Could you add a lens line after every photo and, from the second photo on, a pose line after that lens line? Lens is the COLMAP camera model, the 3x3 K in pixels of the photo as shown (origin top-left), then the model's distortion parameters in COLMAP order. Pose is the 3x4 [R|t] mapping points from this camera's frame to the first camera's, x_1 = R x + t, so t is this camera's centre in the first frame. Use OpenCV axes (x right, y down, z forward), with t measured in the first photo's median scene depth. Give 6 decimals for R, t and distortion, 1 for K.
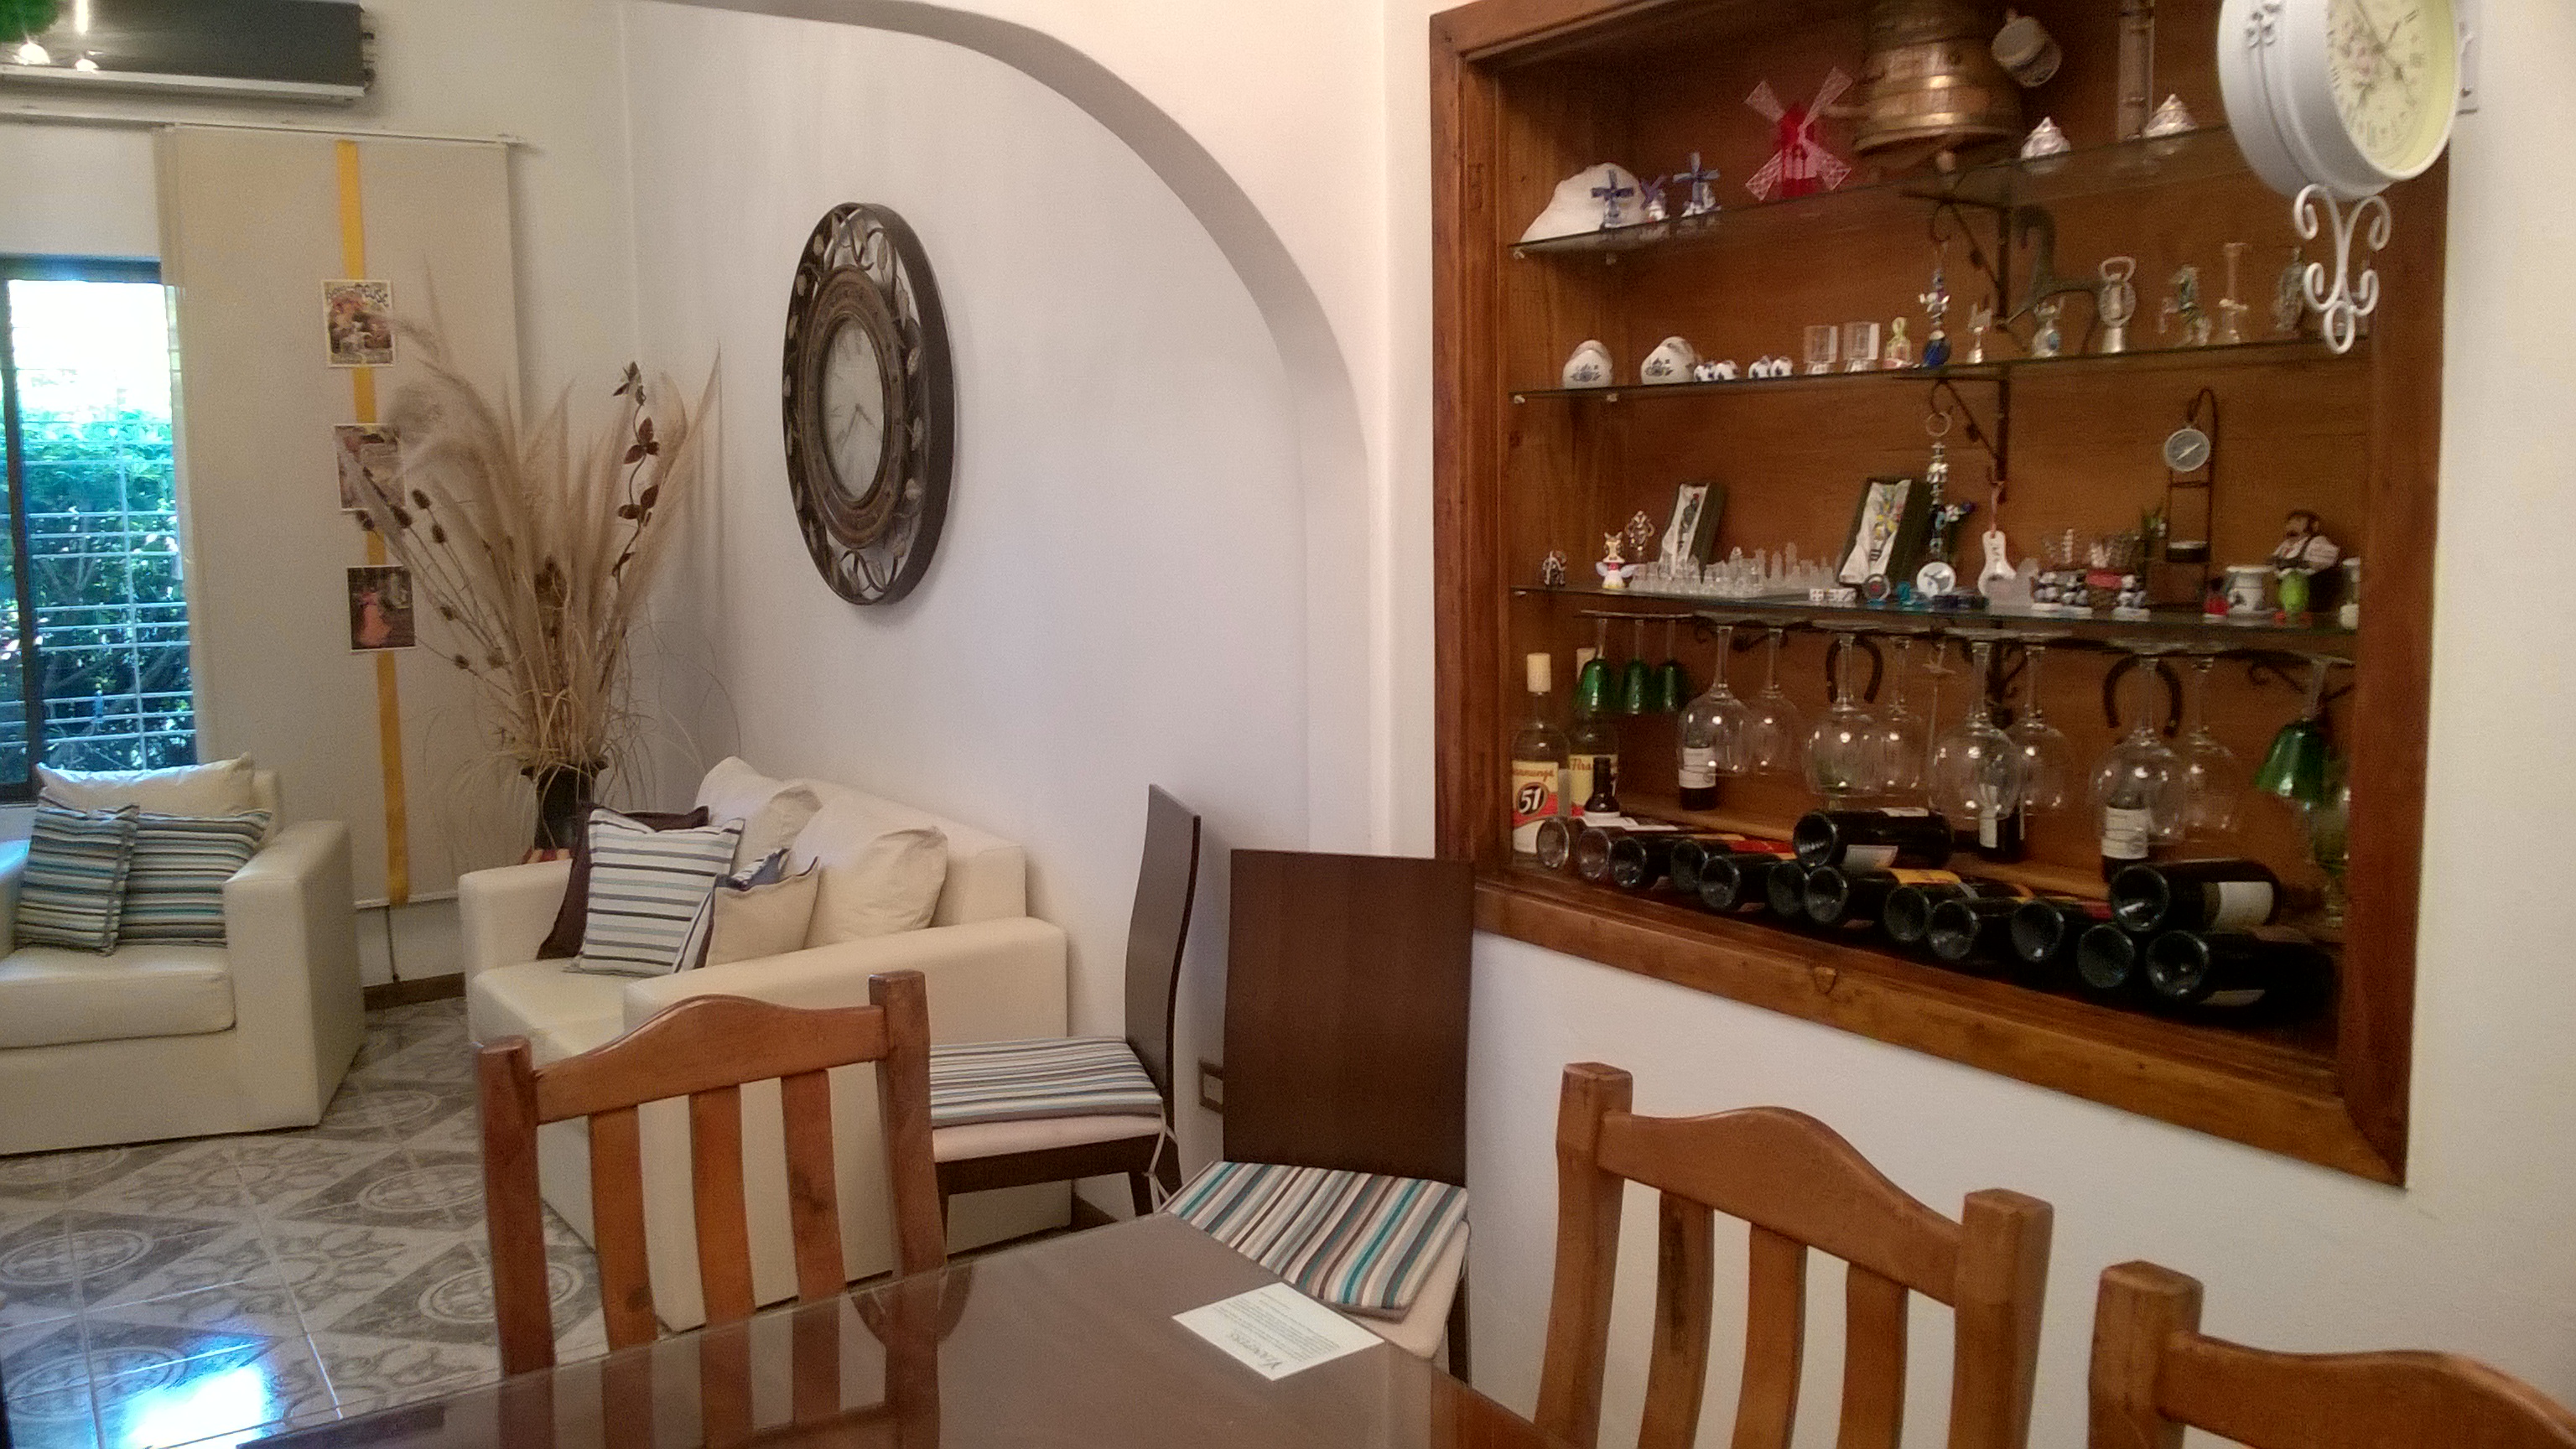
lens RADIAL K [[1976.5, 0, 1302.0], [0, 1976.5, 688.7], [0, 0, 1]] dist [0.008147, -0.073289]
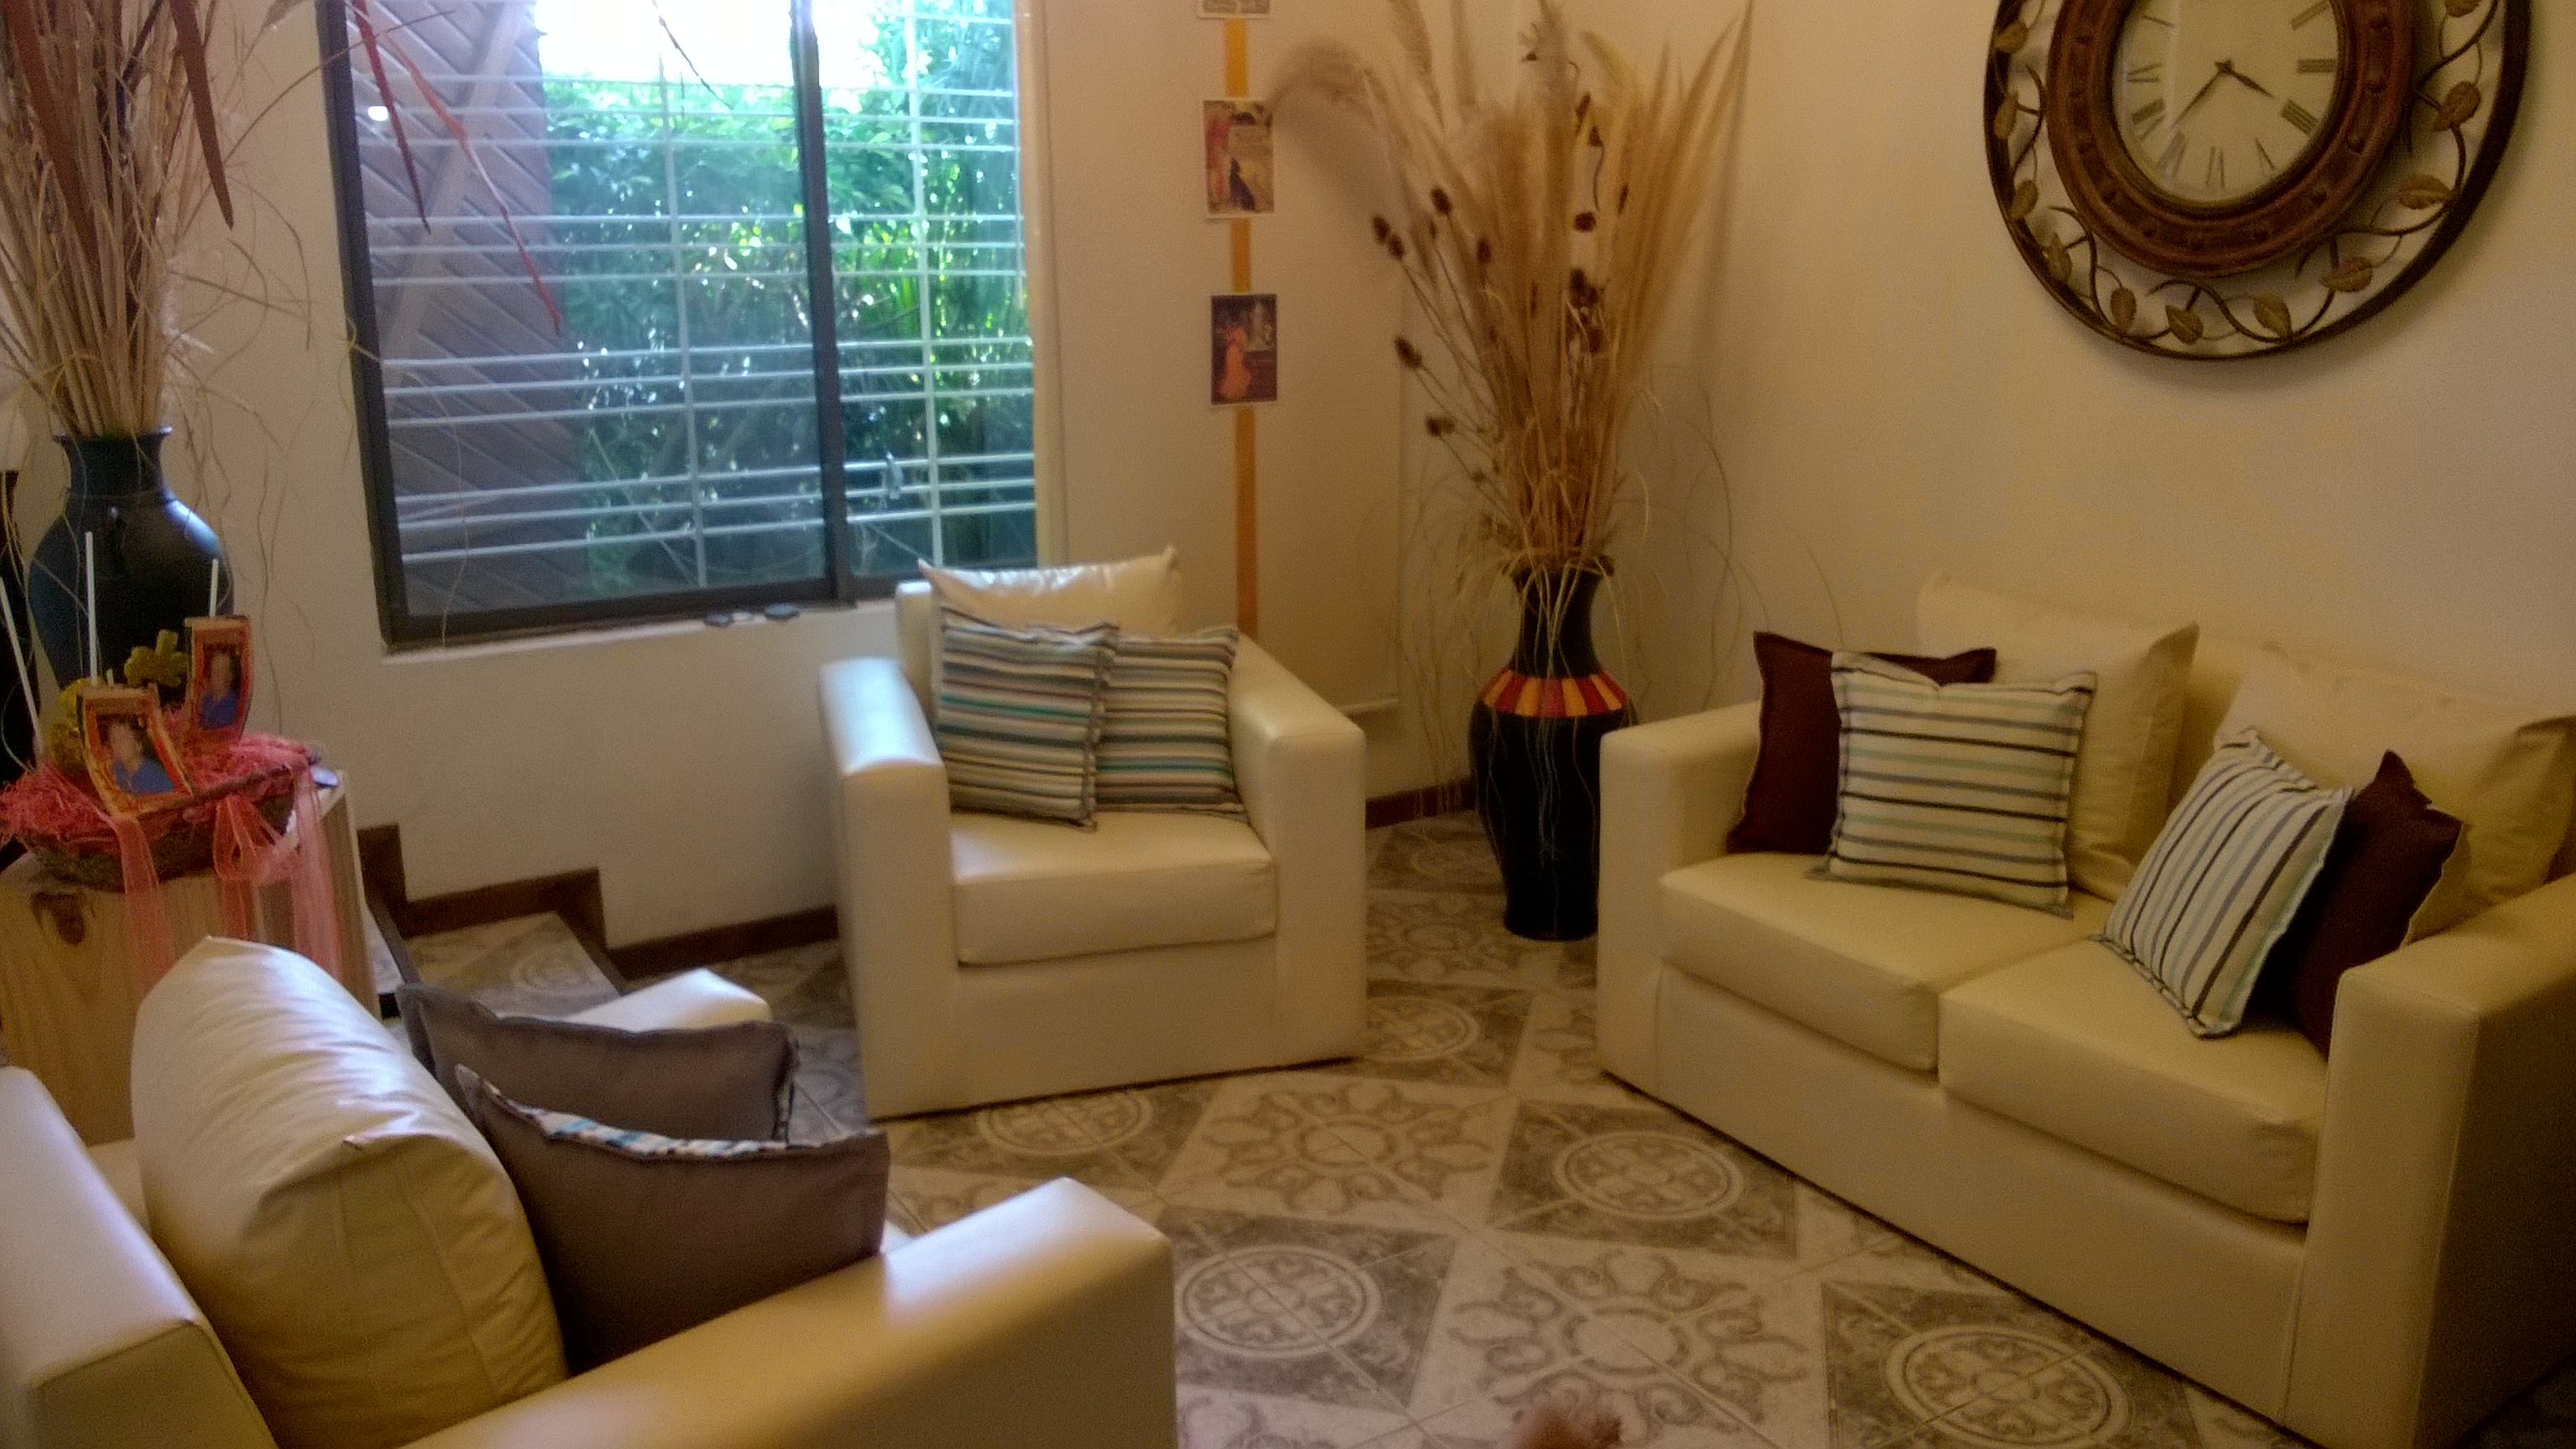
lens RADIAL K [[1955.0, 0, 1288.0], [0, 1955.0, 724.5], [0, 0, 1]] dist [0.001486, -0.131275]
pose [[0.998672, 0.021267, -0.046924, -0.513707], [-0.013929, 0.988360, 0.151496, -0.015406], [0.049600, -0.150641, 0.987343, 0.293806]]
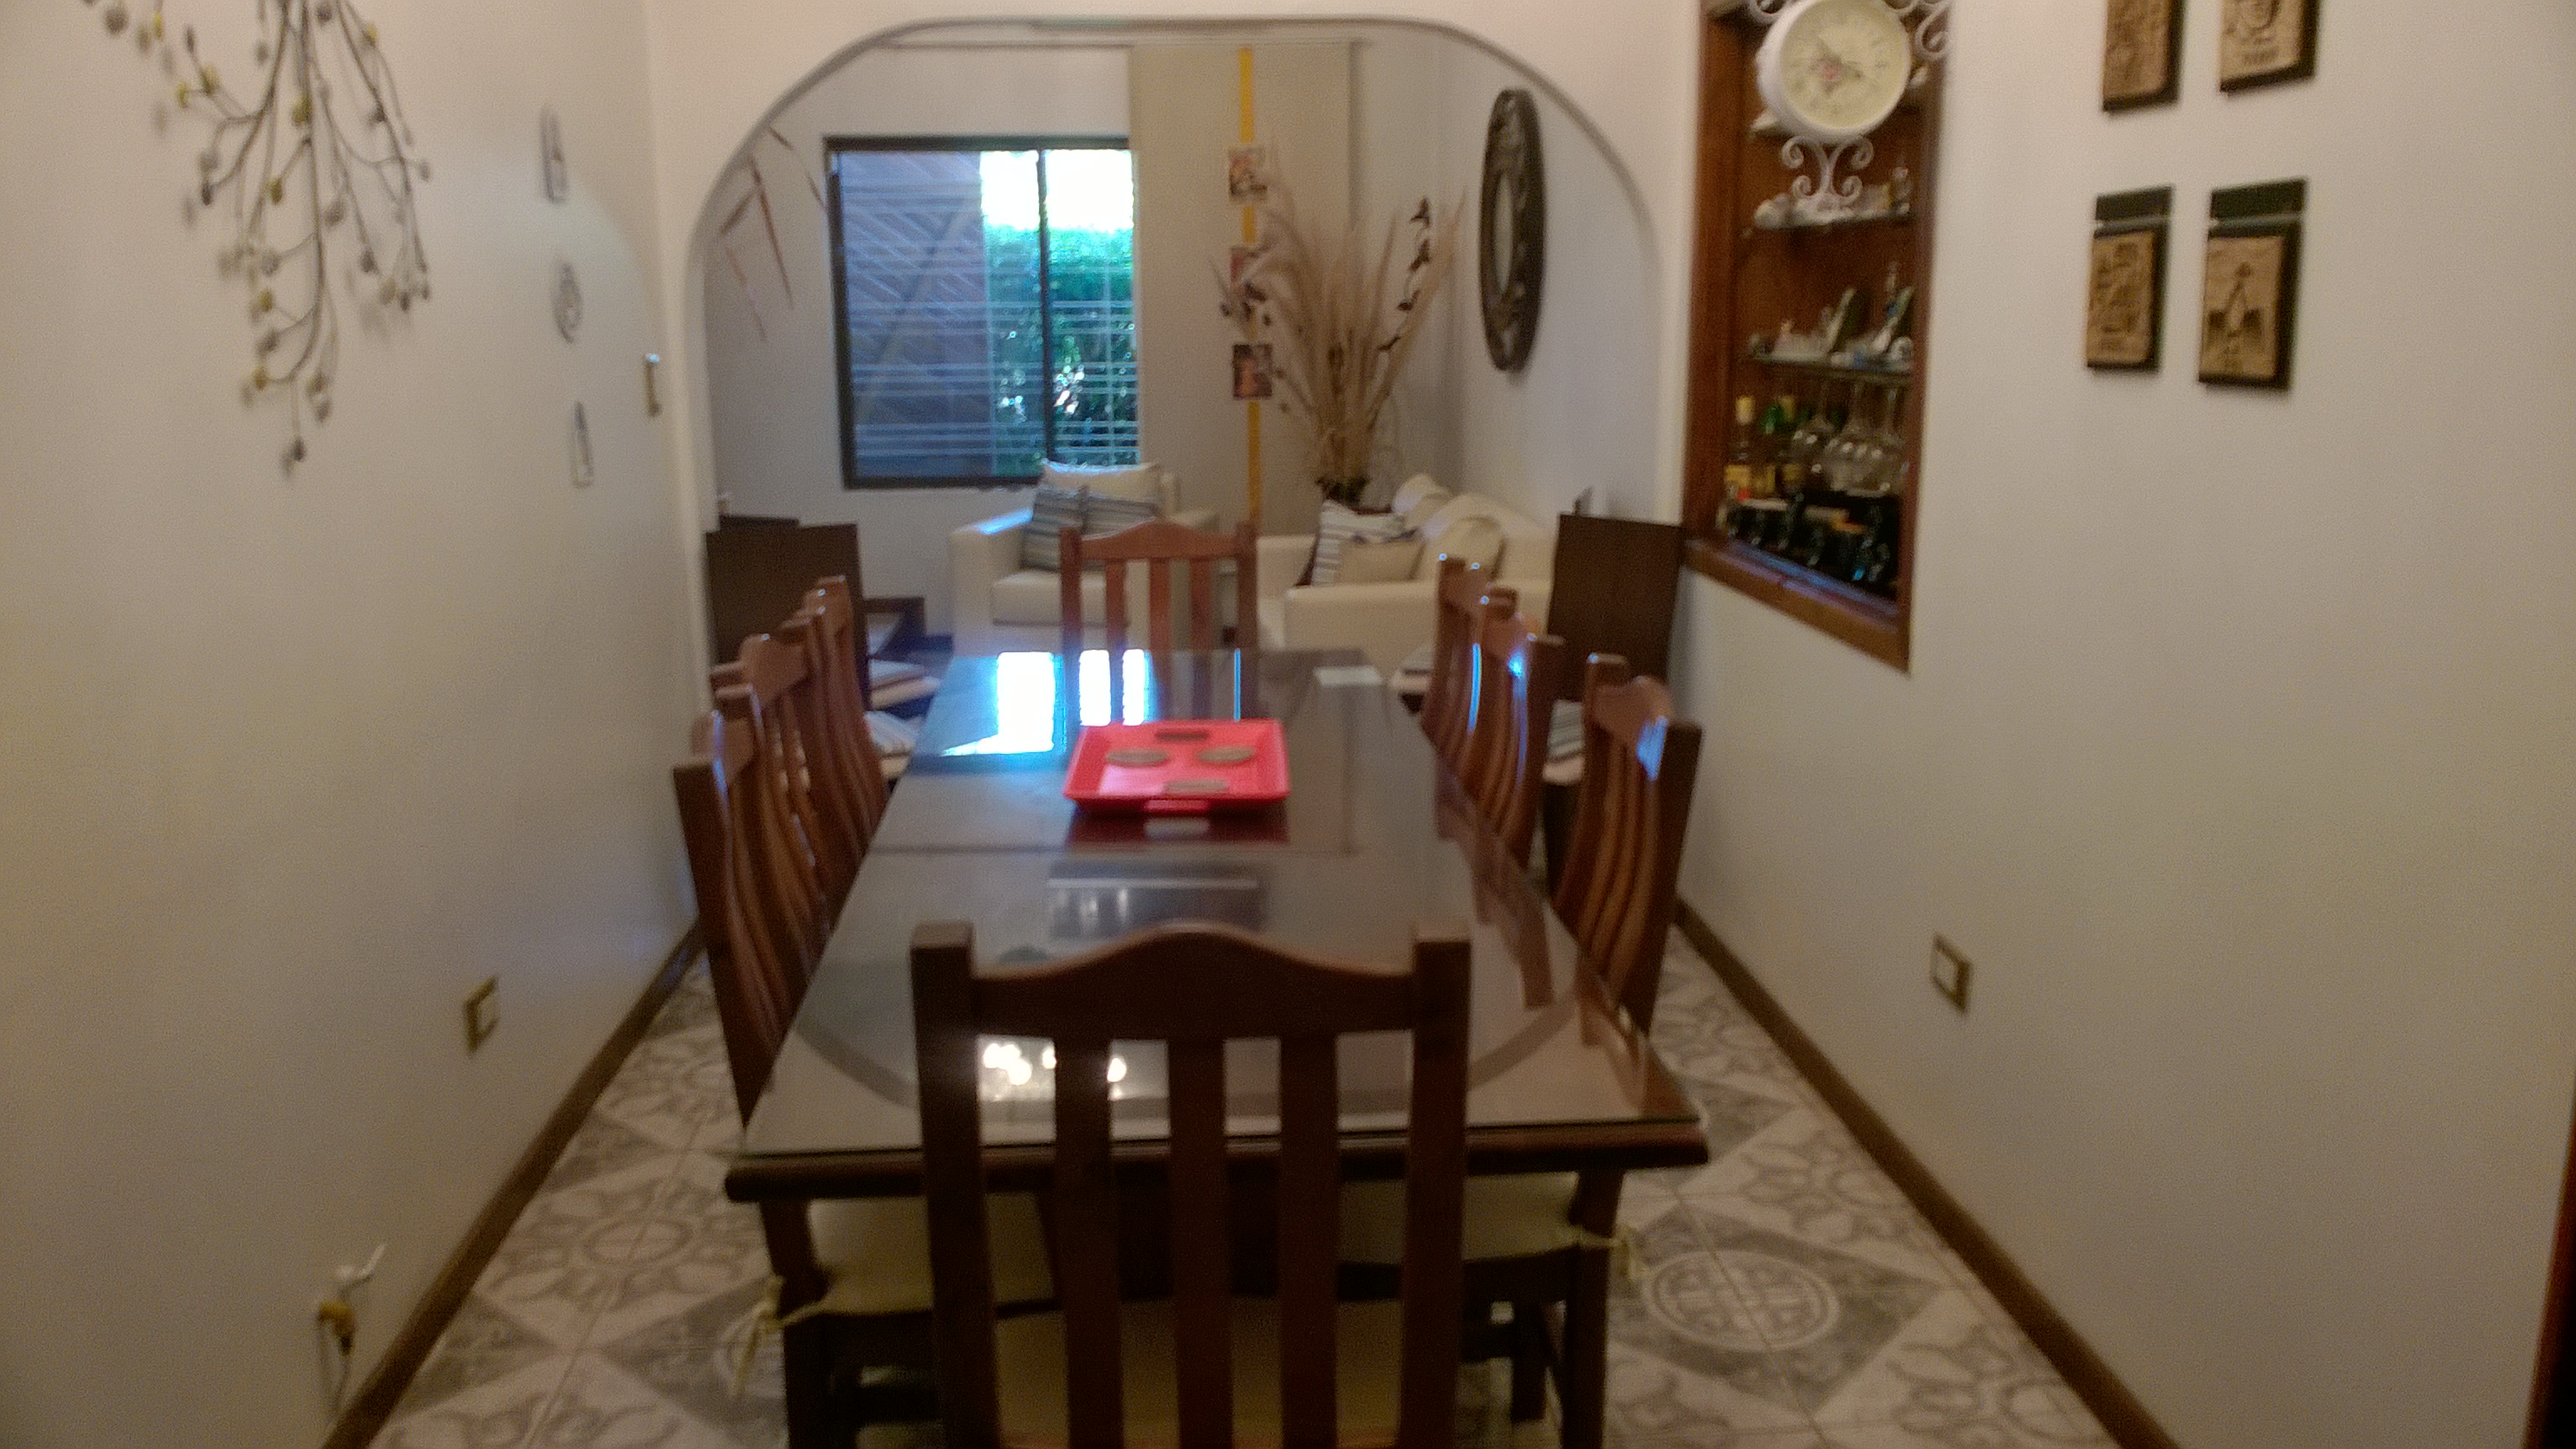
lens RADIAL K [[1976.5, 0, 1302.0], [0, 1976.5, 688.7], [0, 0, 1]] dist [0.008147, -0.073289]
pose [[0.870180, 0.100859, -0.482301, 0.379011], [-0.053444, 0.992371, 0.111100, 0.035820], [0.489827, -0.070901, 0.868932, -0.356454]]
